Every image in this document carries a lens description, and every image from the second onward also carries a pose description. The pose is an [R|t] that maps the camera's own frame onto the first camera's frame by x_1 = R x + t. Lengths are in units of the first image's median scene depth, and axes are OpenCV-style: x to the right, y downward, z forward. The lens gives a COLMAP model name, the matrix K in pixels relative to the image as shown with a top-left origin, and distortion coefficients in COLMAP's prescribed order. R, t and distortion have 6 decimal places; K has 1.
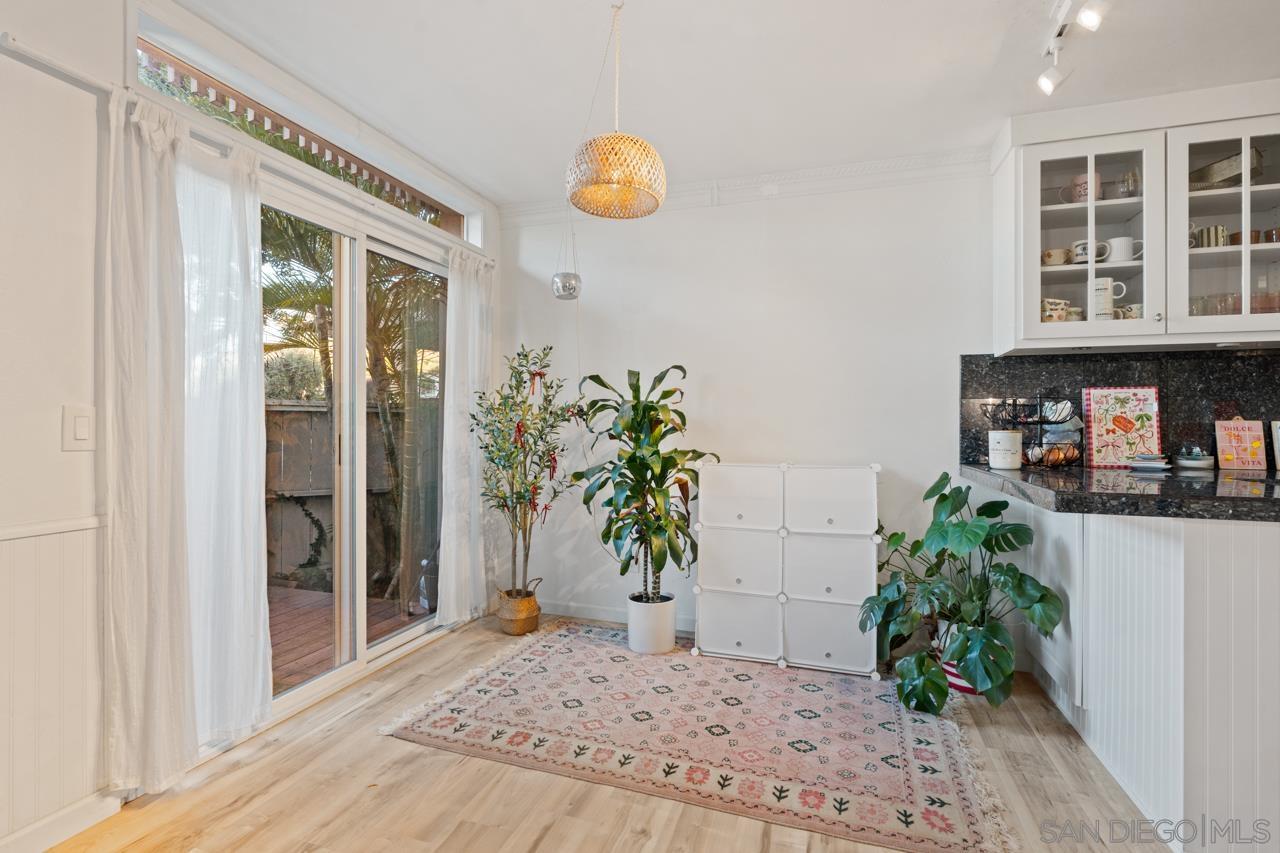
lens RADIAL K [[588.5, 0, 645.0], [0, 588.5, 424.6], [0, 0, 1]] dist [-0.001918, -0.000864]
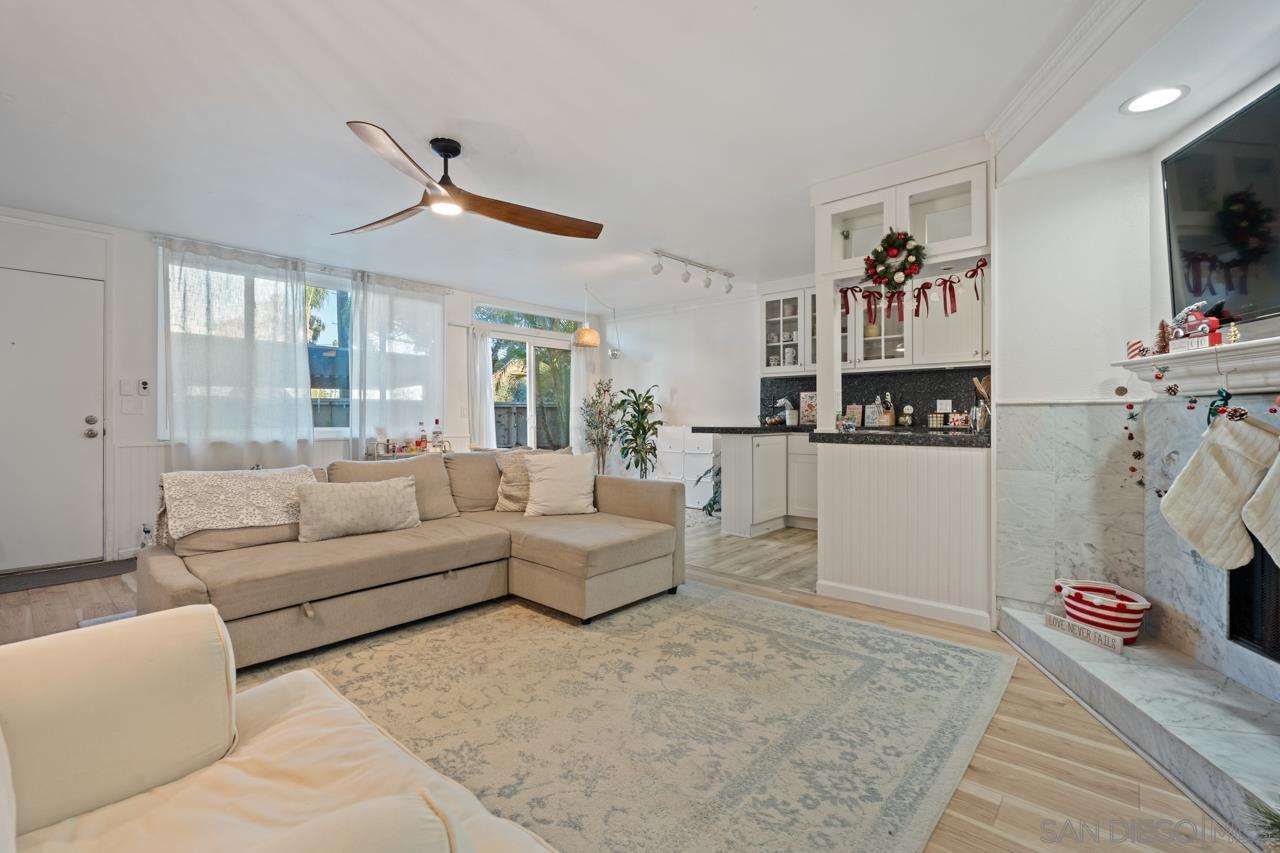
lens RADIAL K [[563.7, 0, 642.7], [0, 563.7, 435.4], [0, 0, 1]] dist [-0.002050, -0.001096]
pose [[0.920655, 0.003824, -0.390359, 1.124439], [0.009631, 0.999425, 0.032503, 0.033654], [0.390259, -0.033684, 0.920089, -1.407766]]
